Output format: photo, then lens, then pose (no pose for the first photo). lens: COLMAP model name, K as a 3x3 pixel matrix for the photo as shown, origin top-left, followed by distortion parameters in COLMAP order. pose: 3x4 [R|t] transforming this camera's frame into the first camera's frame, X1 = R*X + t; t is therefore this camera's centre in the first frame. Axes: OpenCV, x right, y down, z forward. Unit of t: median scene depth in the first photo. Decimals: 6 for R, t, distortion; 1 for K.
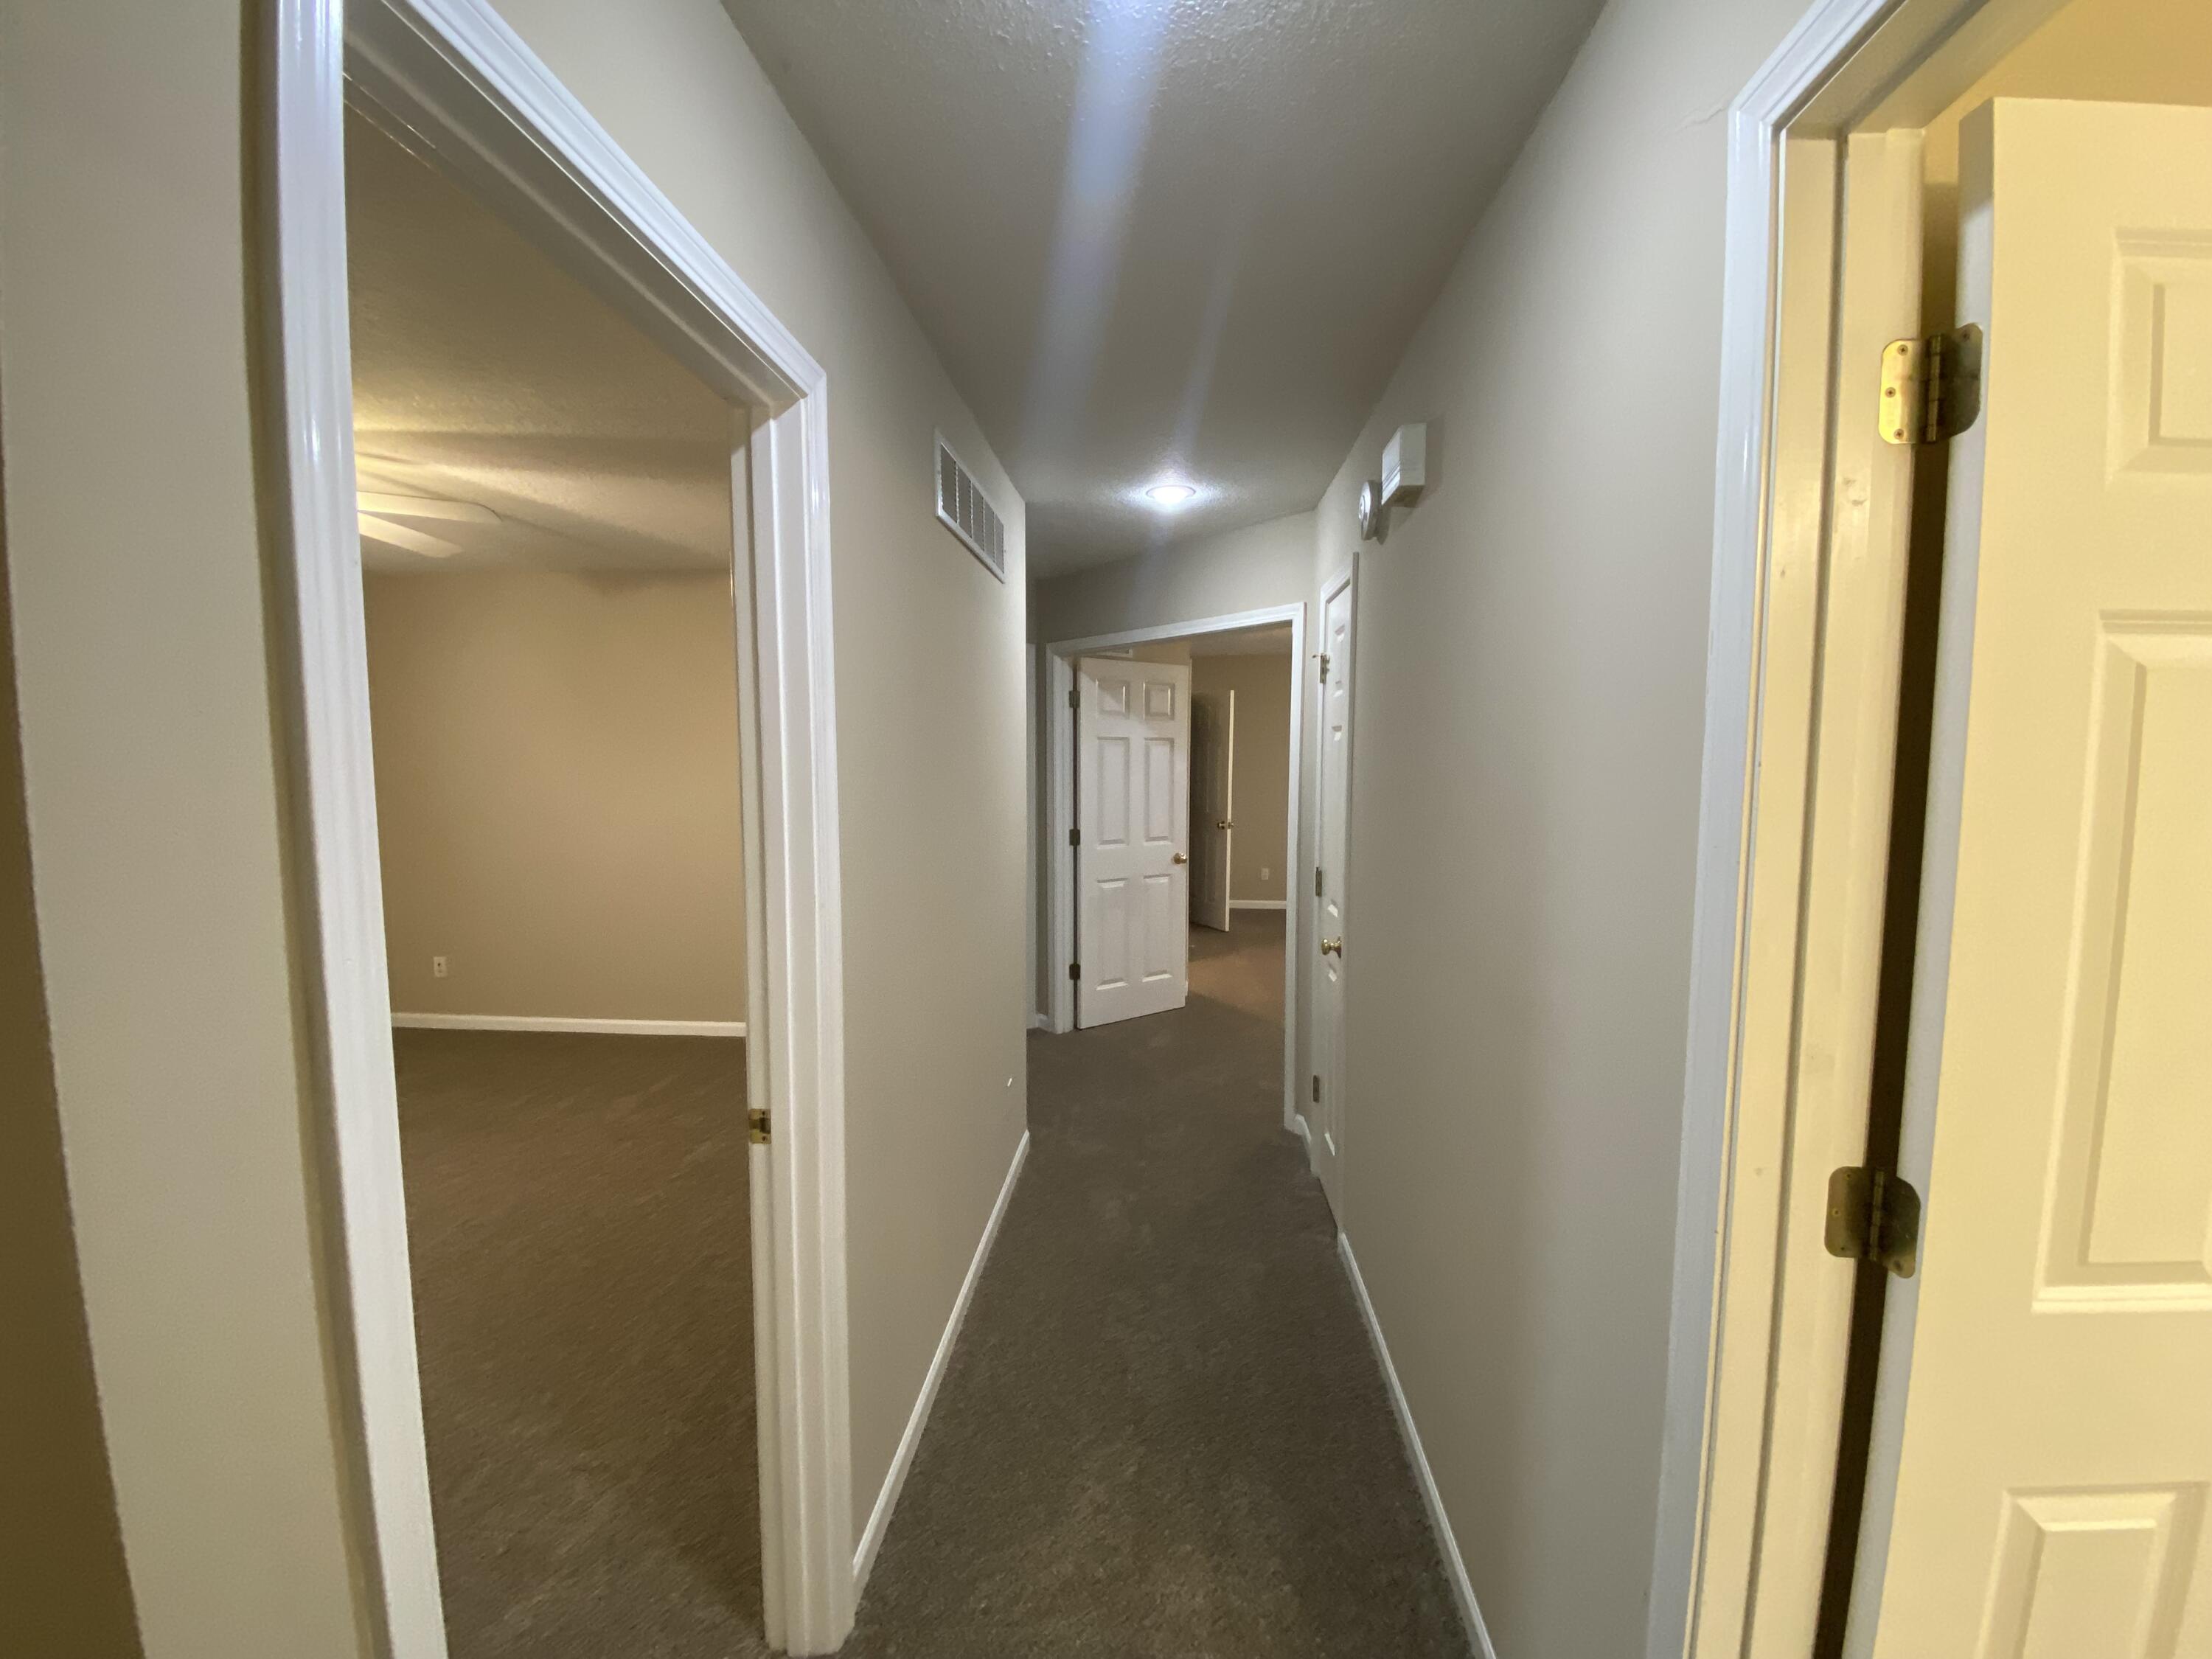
lens RADIAL K [[891.3, 0, 1107.4], [0, 891.3, 833.4], [0, 0, 1]] dist [0.007582, -0.011450]
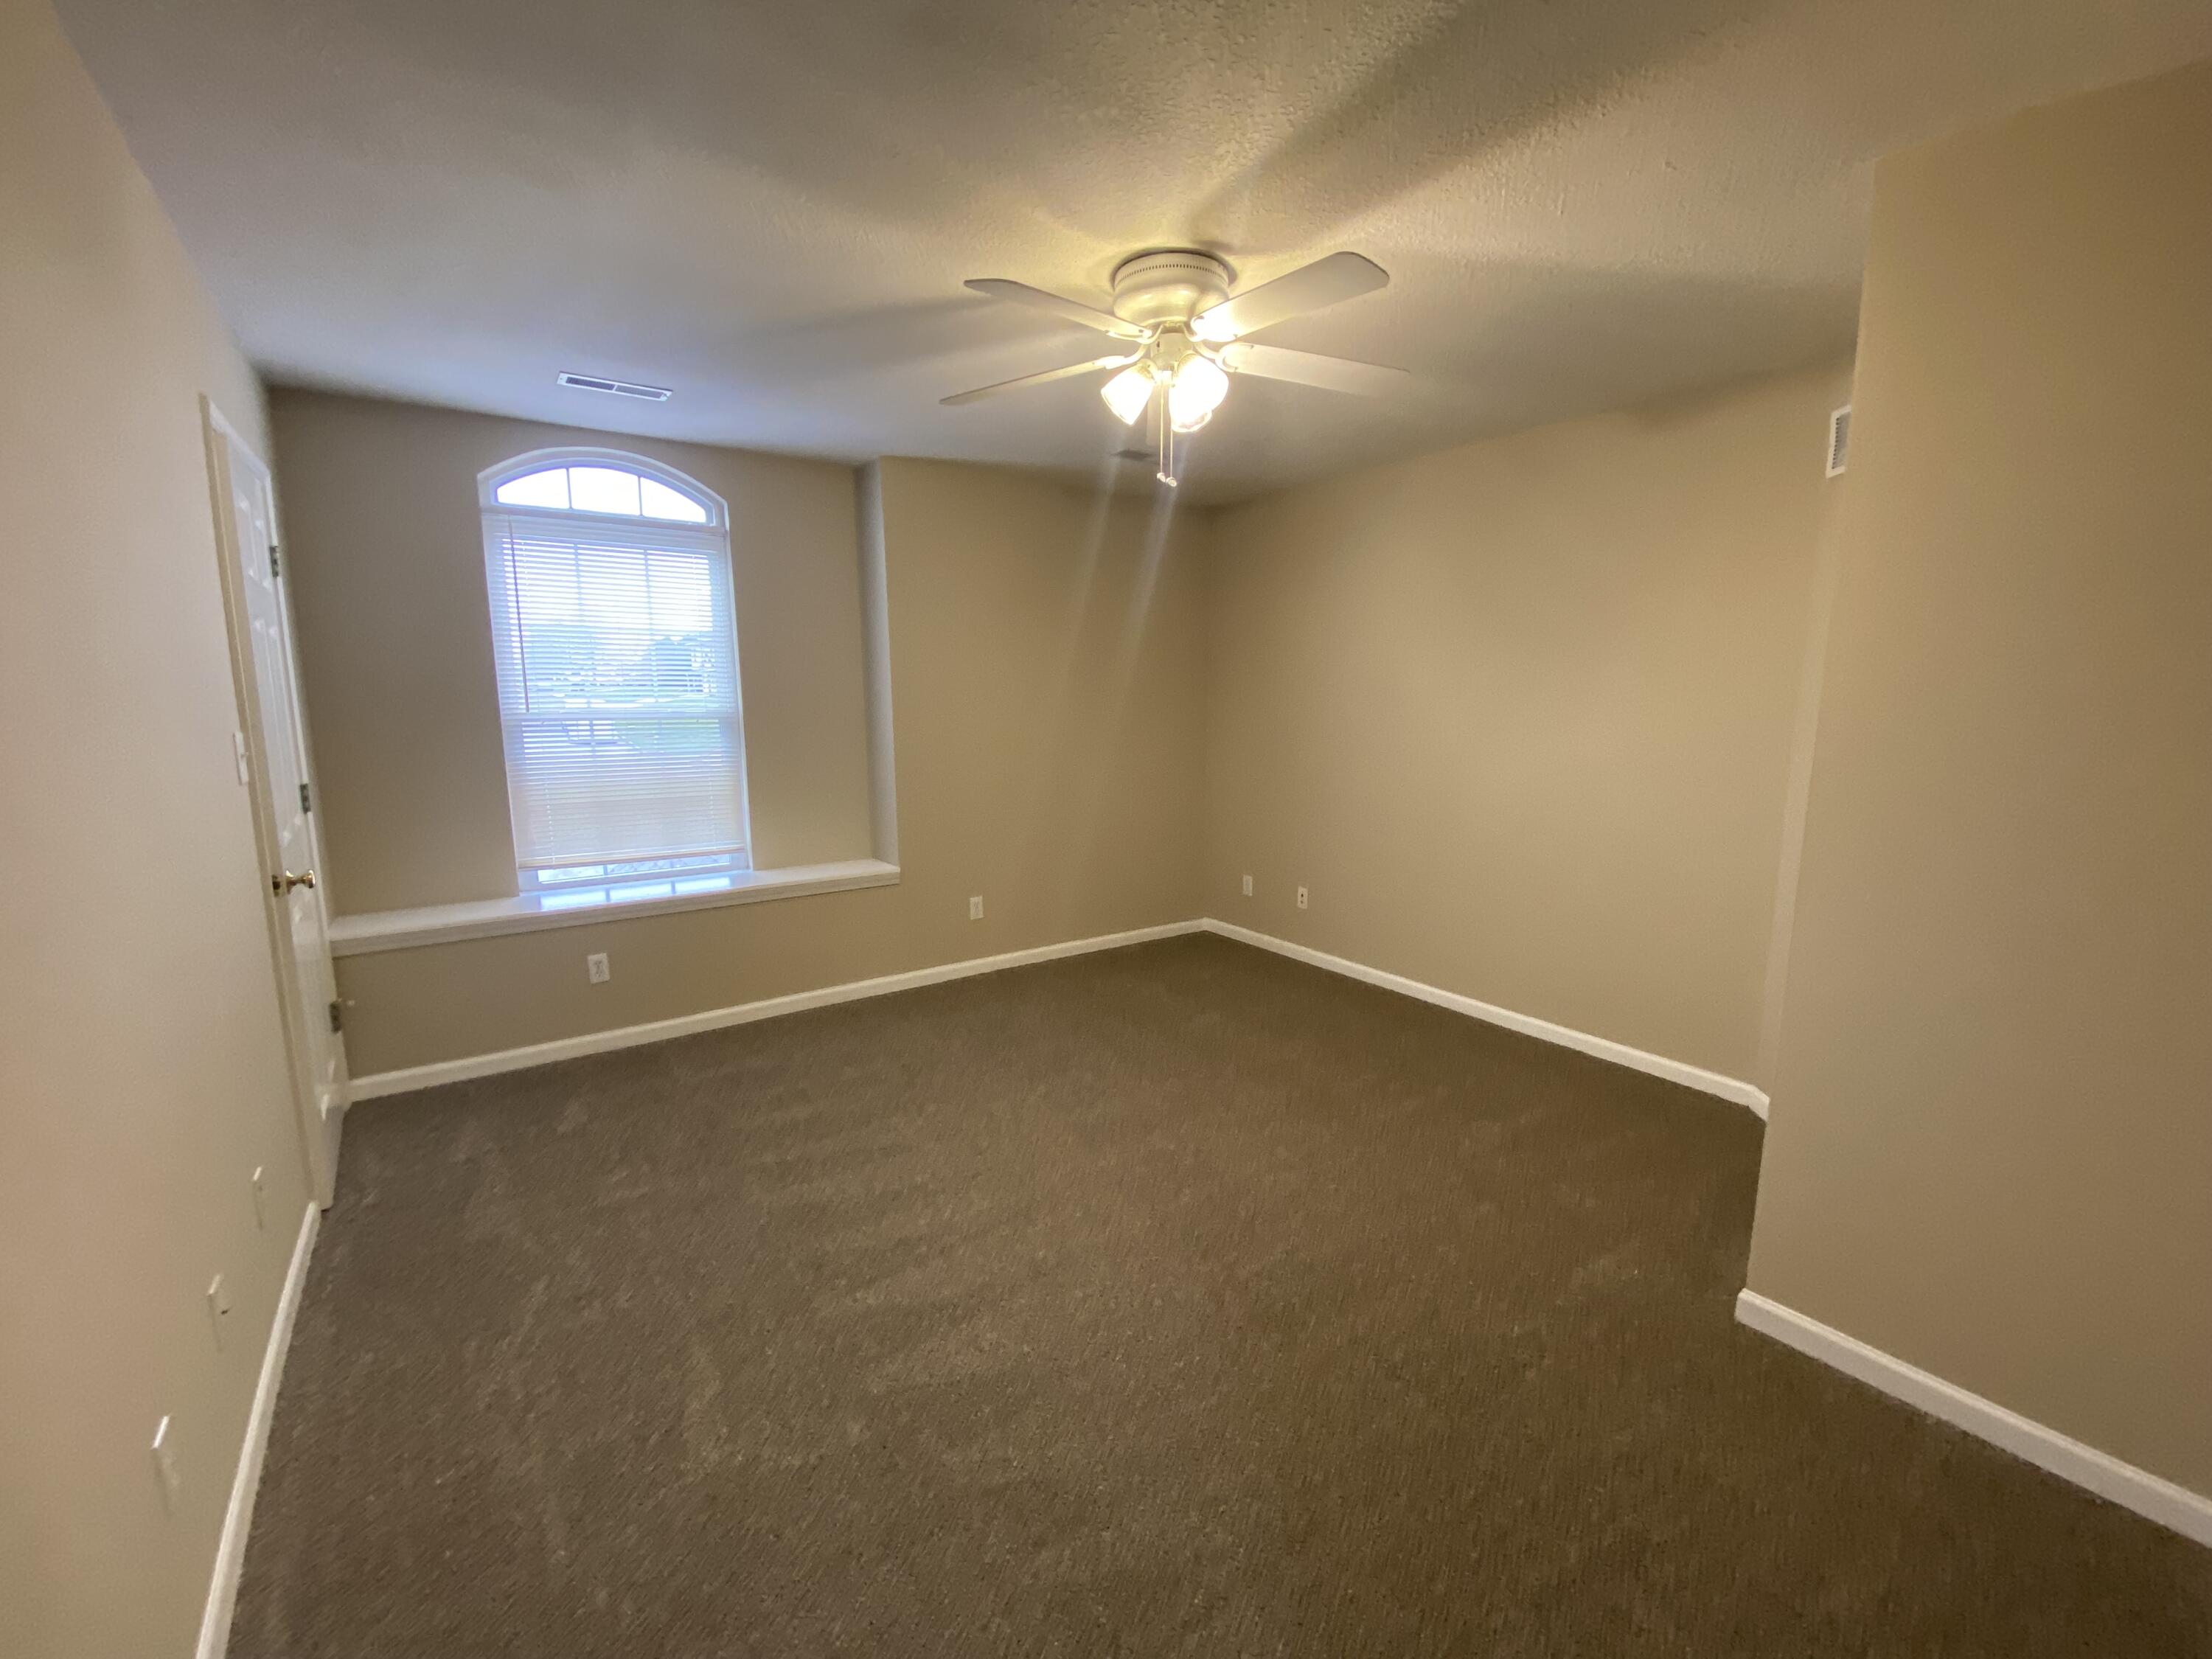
lens RADIAL K [[891.3, 0, 1106.4], [0, 891.3, 827.2], [0, 0, 1]] dist [0.007582, -0.011450]
pose [[0.640338, 0.121980, -0.758346, -0.221130], [-0.071011, 0.992482, 0.099680, -0.001659], [0.764804, -0.009978, 0.644186, 0.296376]]
